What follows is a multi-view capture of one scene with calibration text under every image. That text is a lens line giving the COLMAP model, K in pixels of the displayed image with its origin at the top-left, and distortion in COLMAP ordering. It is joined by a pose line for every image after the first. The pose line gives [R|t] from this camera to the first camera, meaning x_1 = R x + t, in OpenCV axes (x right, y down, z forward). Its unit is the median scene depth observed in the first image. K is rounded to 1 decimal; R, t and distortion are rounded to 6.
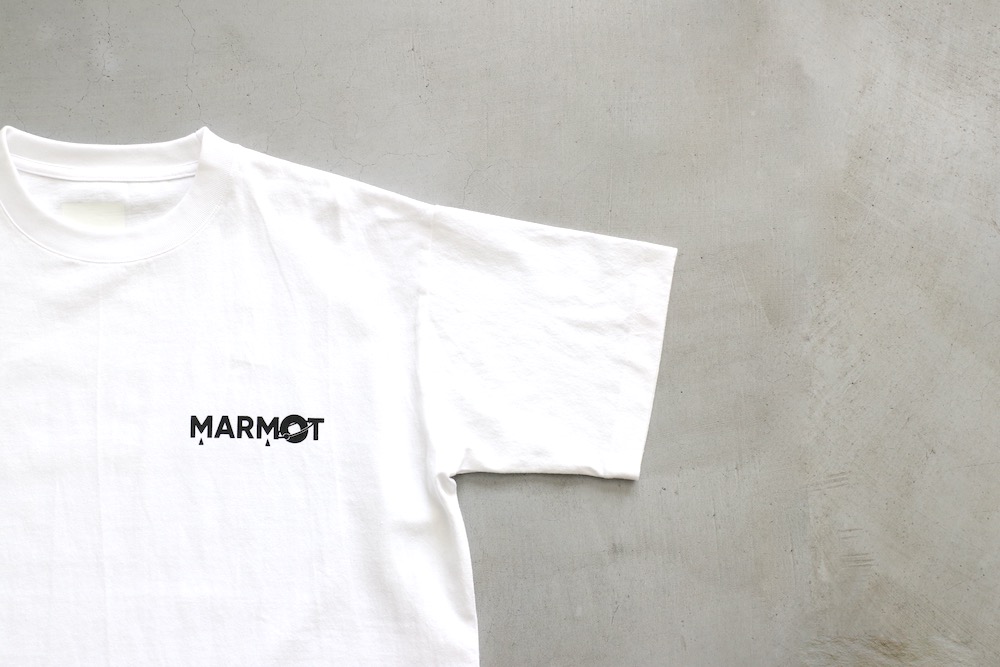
lens RADIAL K [[1253.7, 0, 490.3], [0, 1253.7, 339.2], [0, 0, 1]] dist [-0.115039, 0.000000]
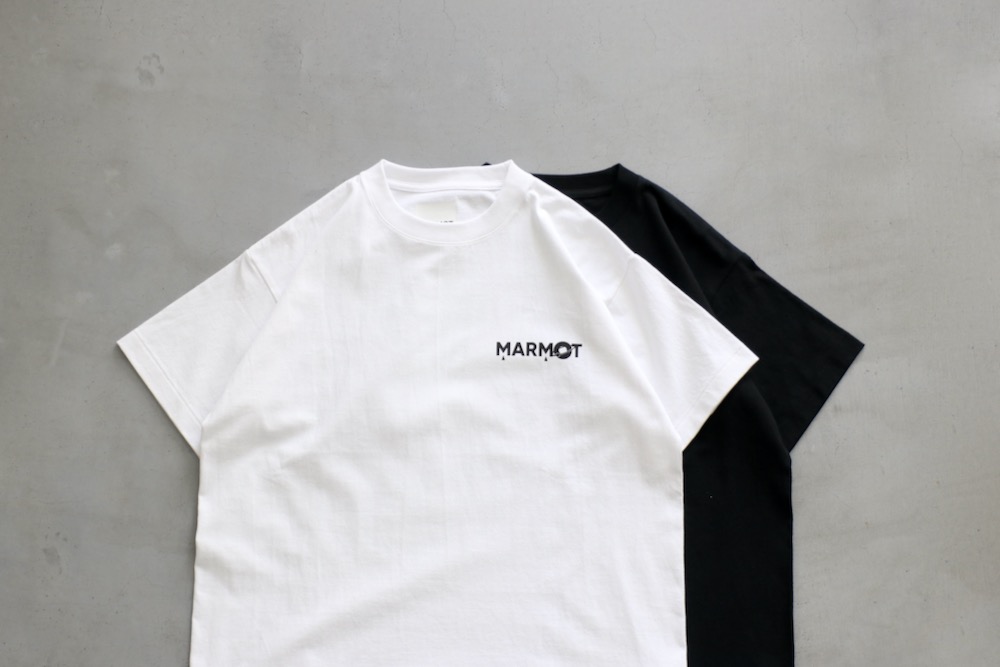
lens RADIAL K [[1777.9, 0, 490.1], [0, 1777.9, 330.2], [0, 0, 1]] dist [-0.049057, 0.000000]
pose [[0.996990, -0.002149, -0.077494, -0.151088], [-0.005297, 0.995391, -0.095753, 0.276919], [0.077343, 0.095875, 0.992384, -1.178907]]
